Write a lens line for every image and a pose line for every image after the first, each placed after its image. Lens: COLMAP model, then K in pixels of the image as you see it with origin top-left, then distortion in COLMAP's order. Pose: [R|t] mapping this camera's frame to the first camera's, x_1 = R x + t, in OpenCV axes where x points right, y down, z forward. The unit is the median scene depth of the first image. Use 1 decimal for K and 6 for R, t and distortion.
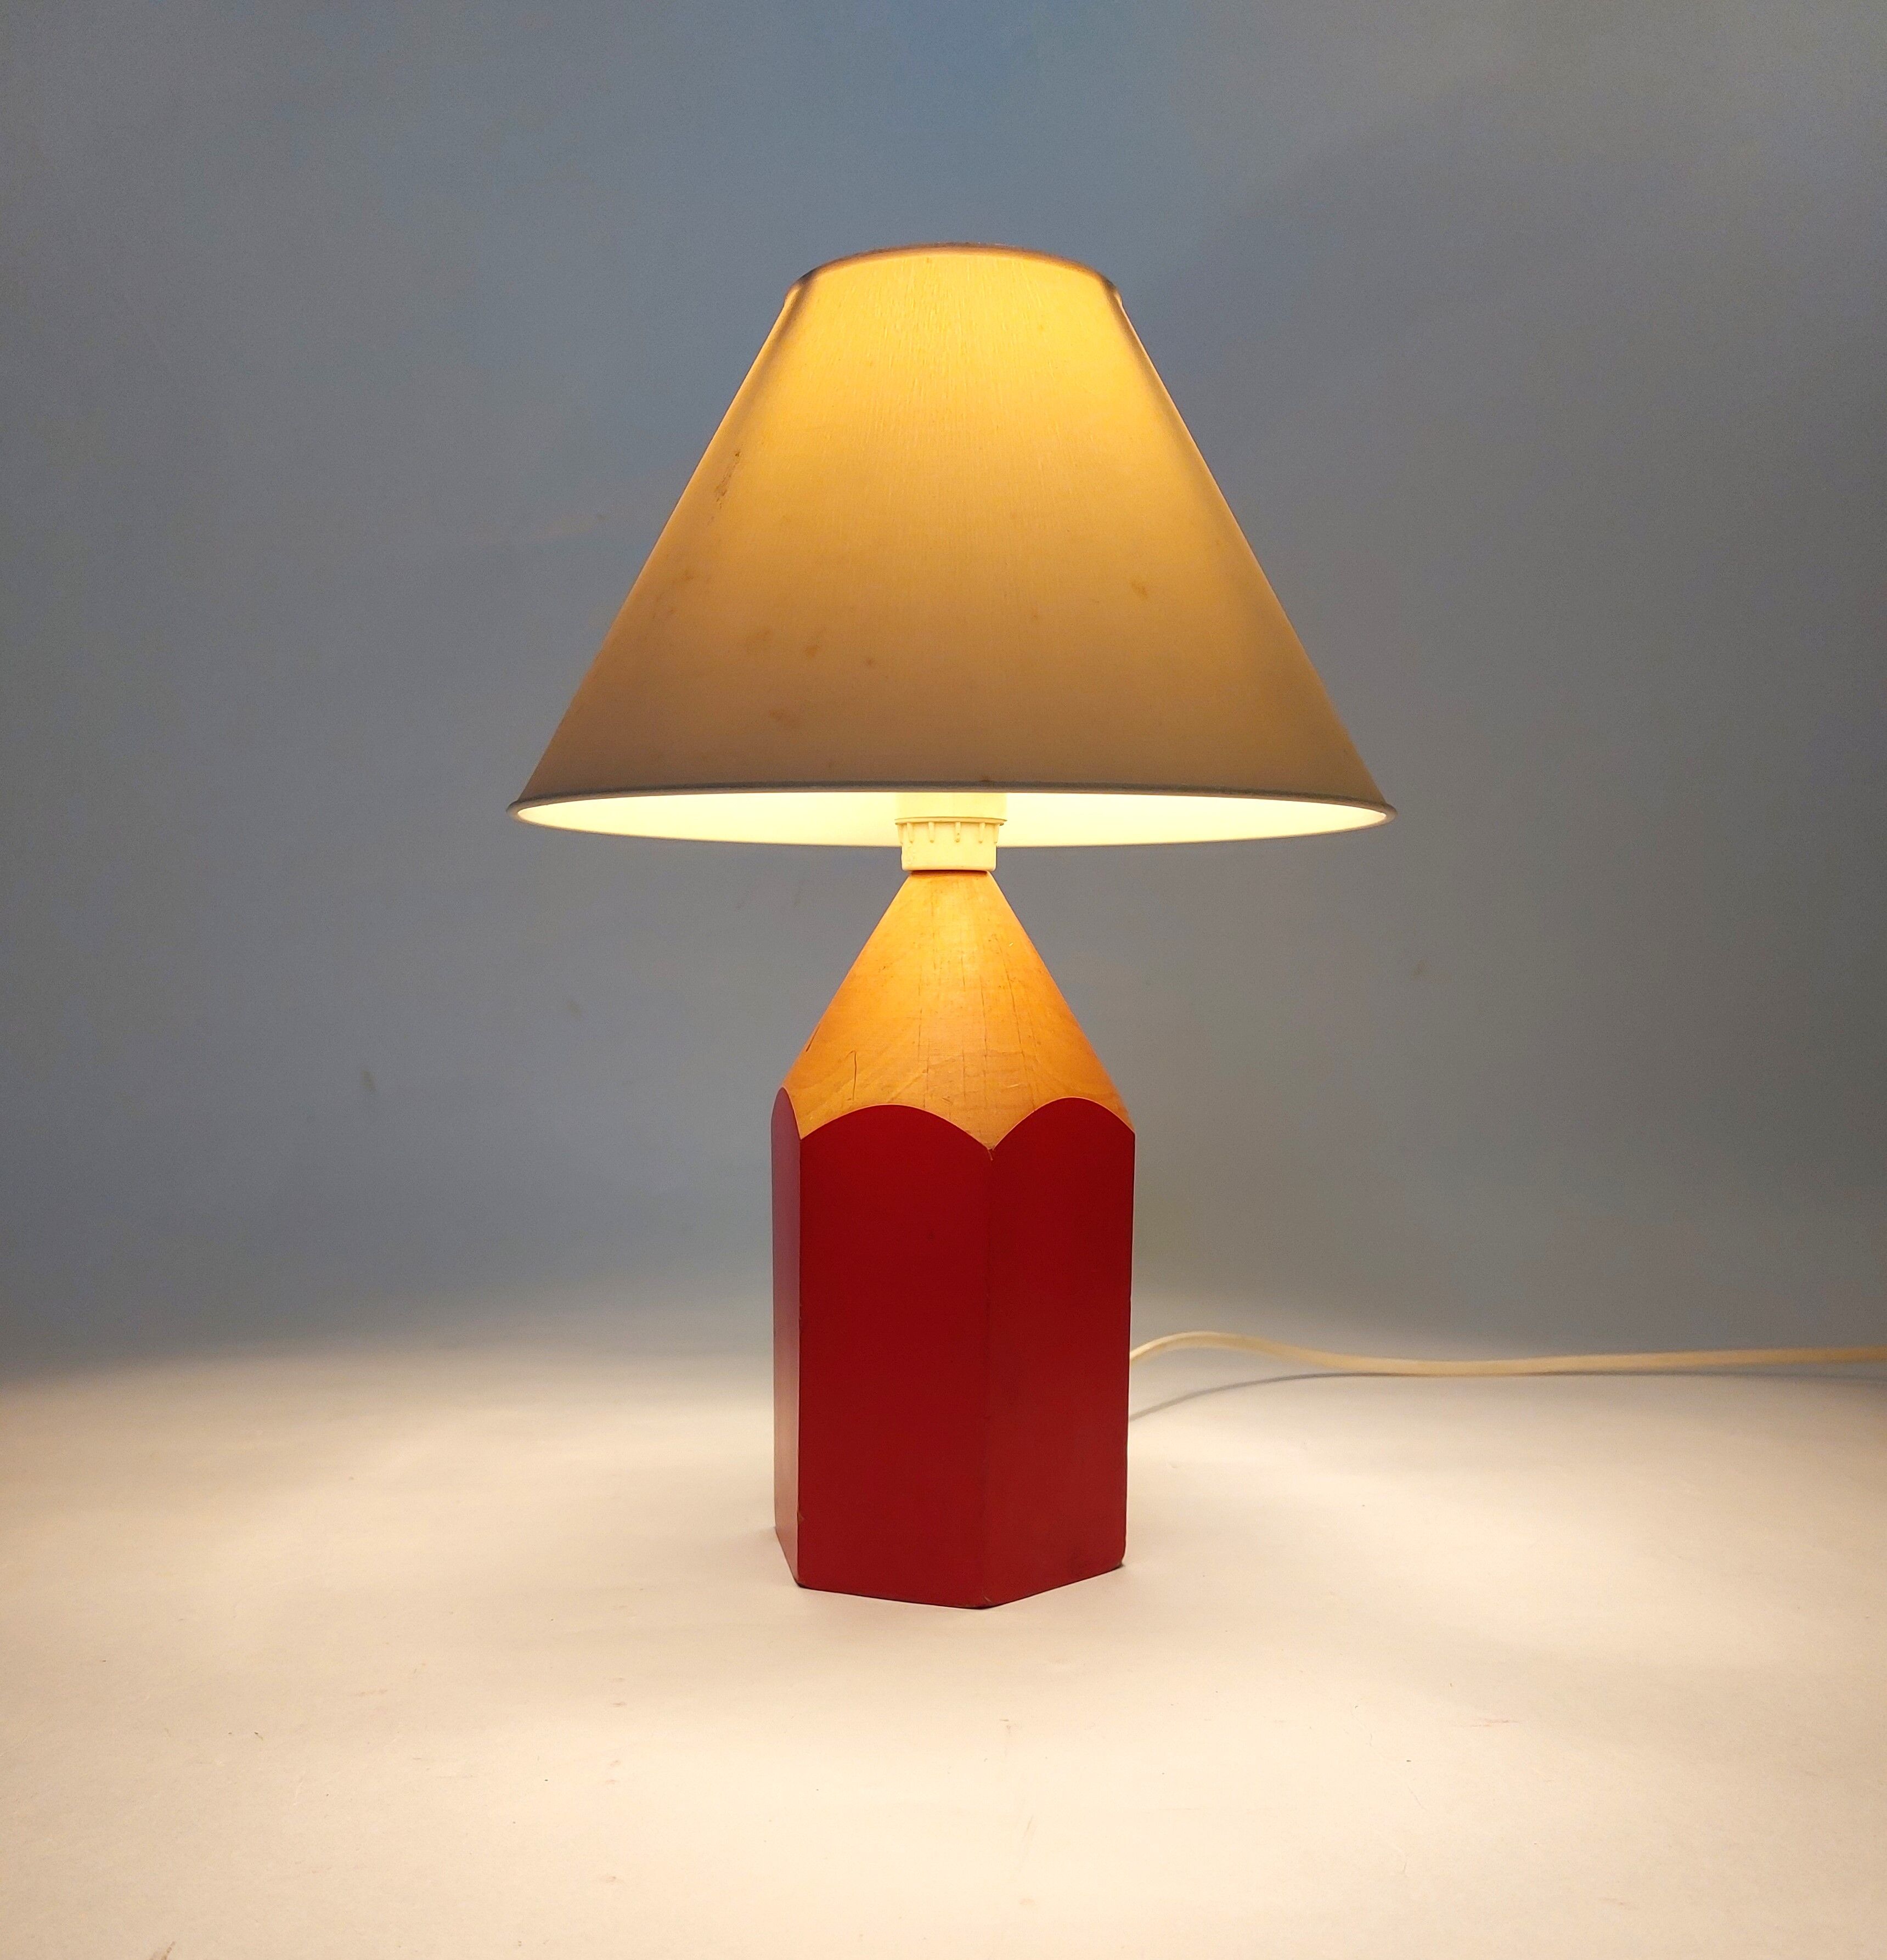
lens RADIAL K [[1582.9, 0, 947.7], [0, 1582.9, 986.1], [0, 0, 1]] dist [-0.005824, 0.029202]
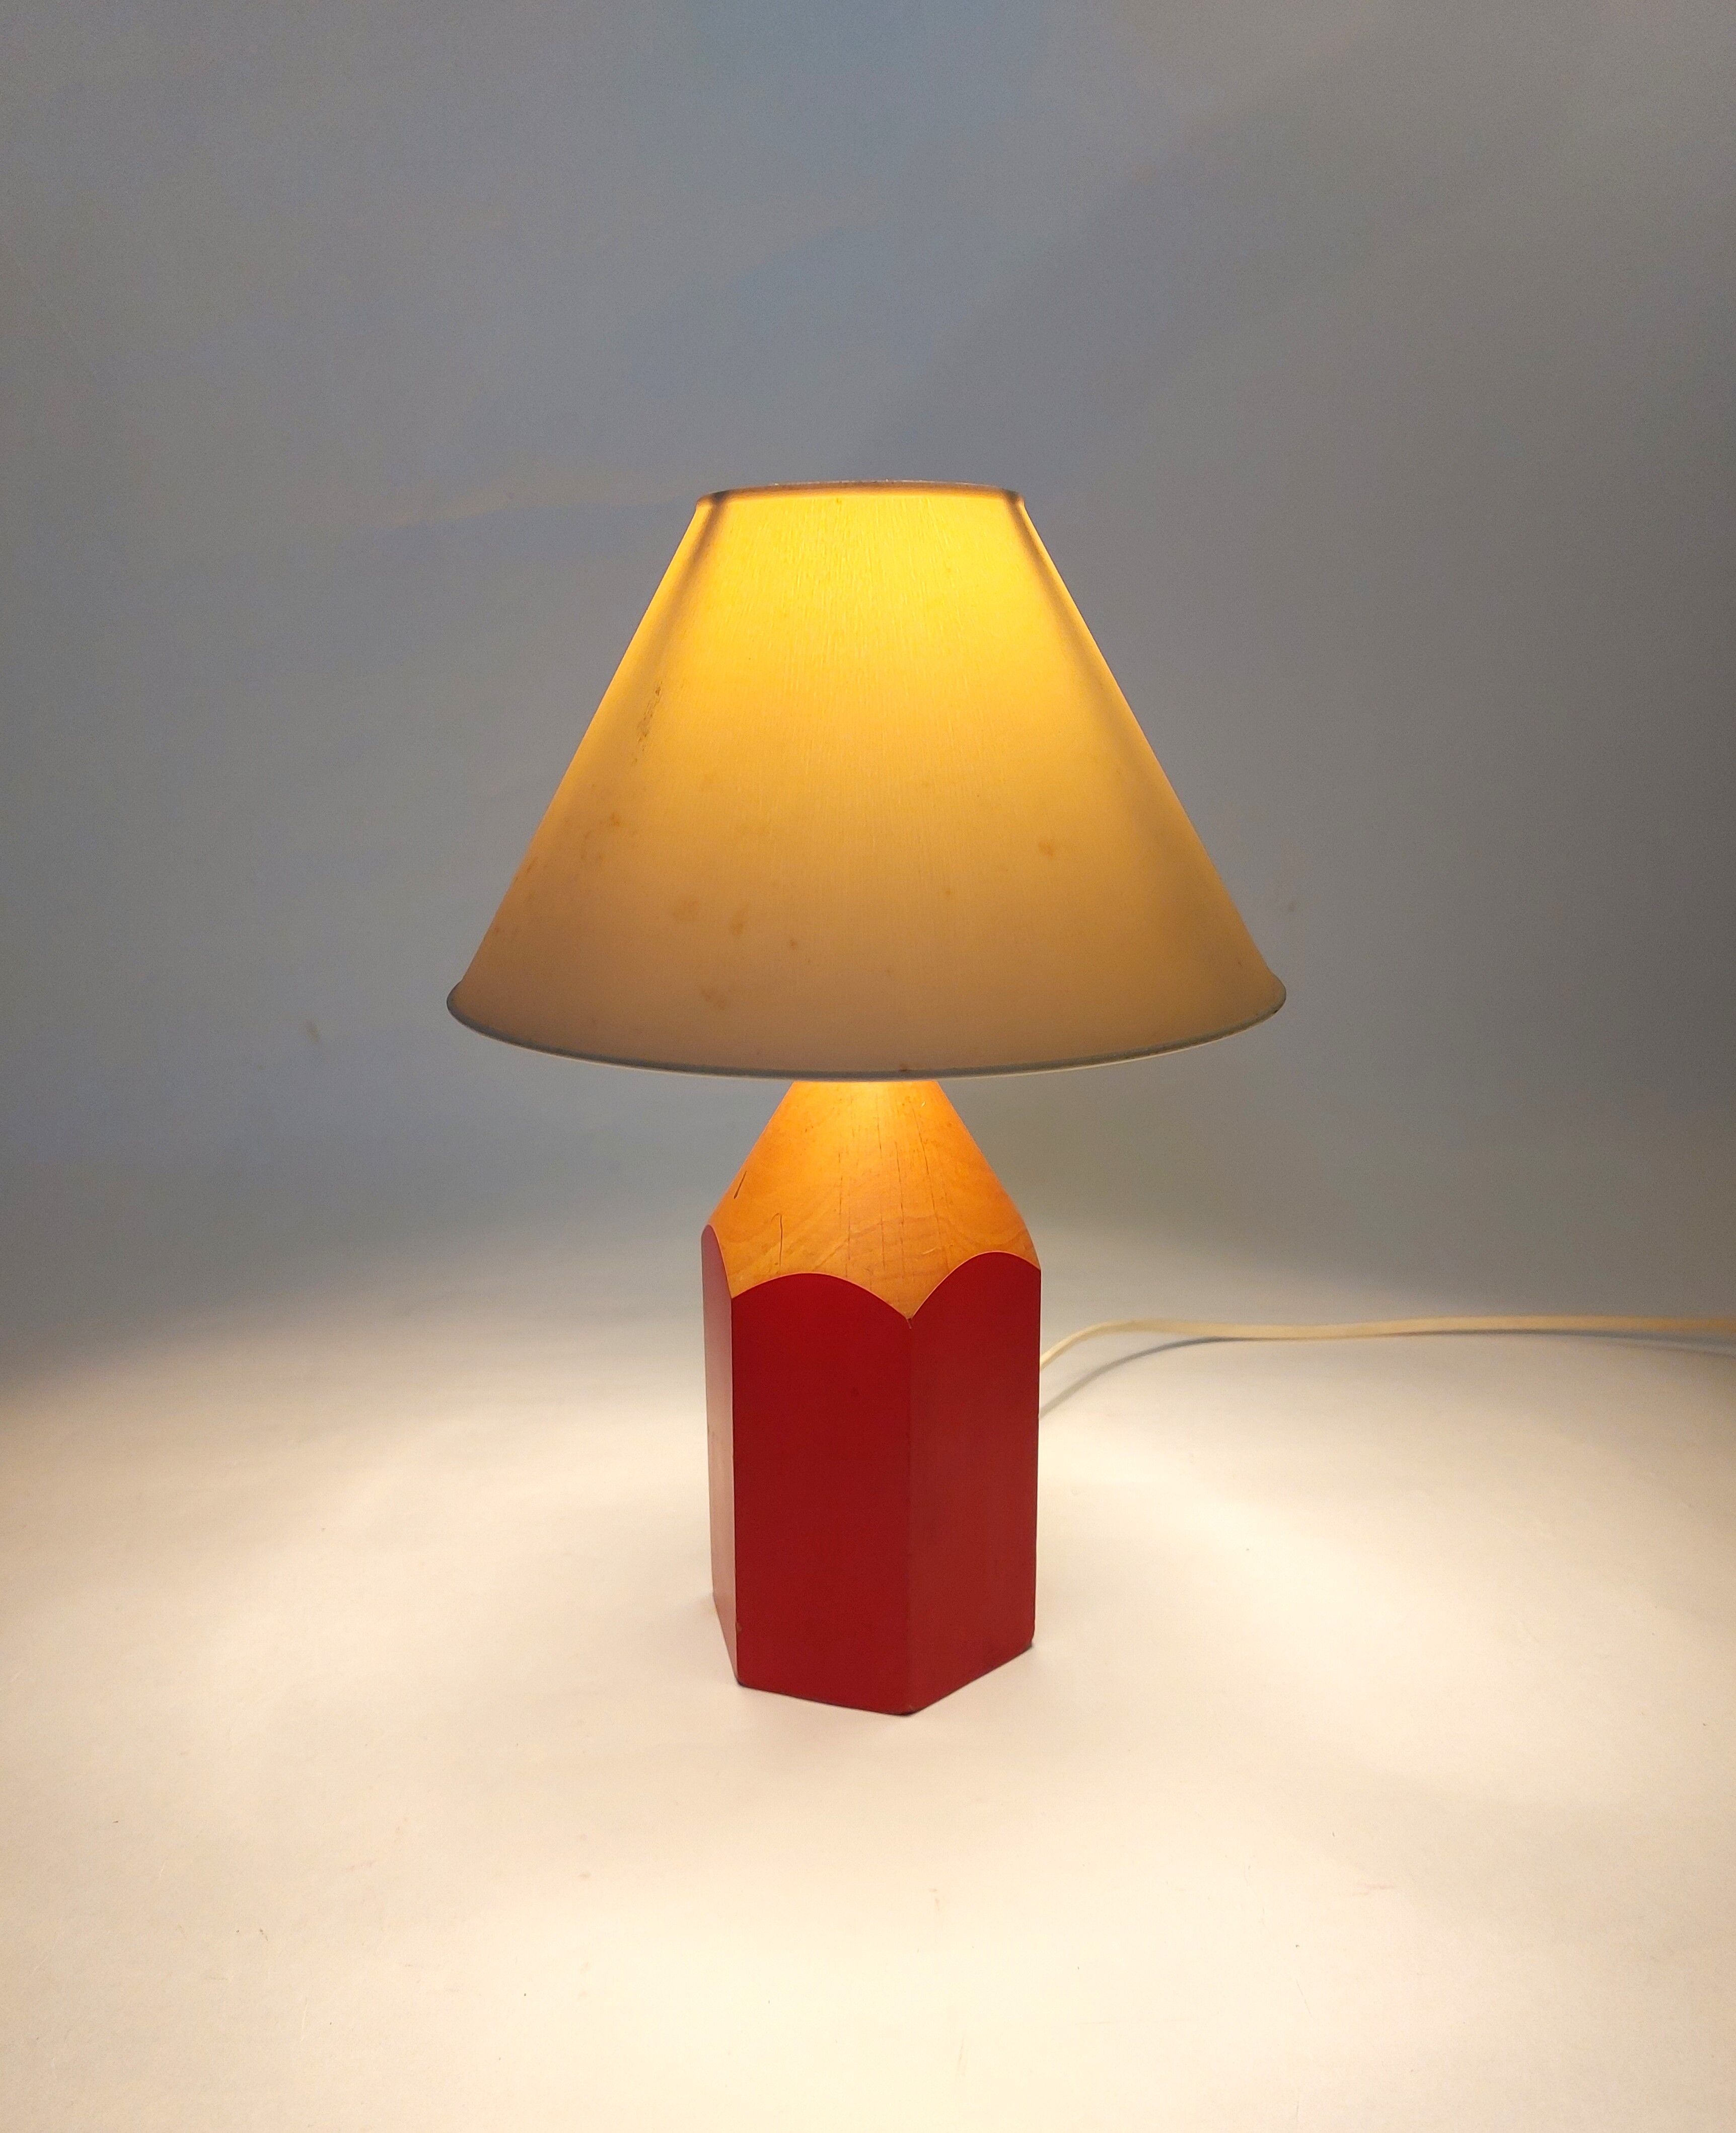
lens RADIAL K [[1471.8, 0, 864.4], [0, 1471.8, 1056.6], [0, 0, 1]] dist [0.008364, -0.007197]
pose [[0.999820, -0.017599, 0.007046, -0.006953], [0.016968, 0.996543, 0.081332, -0.151693], [-0.008453, -0.081198, 0.996662, 0.012664]]
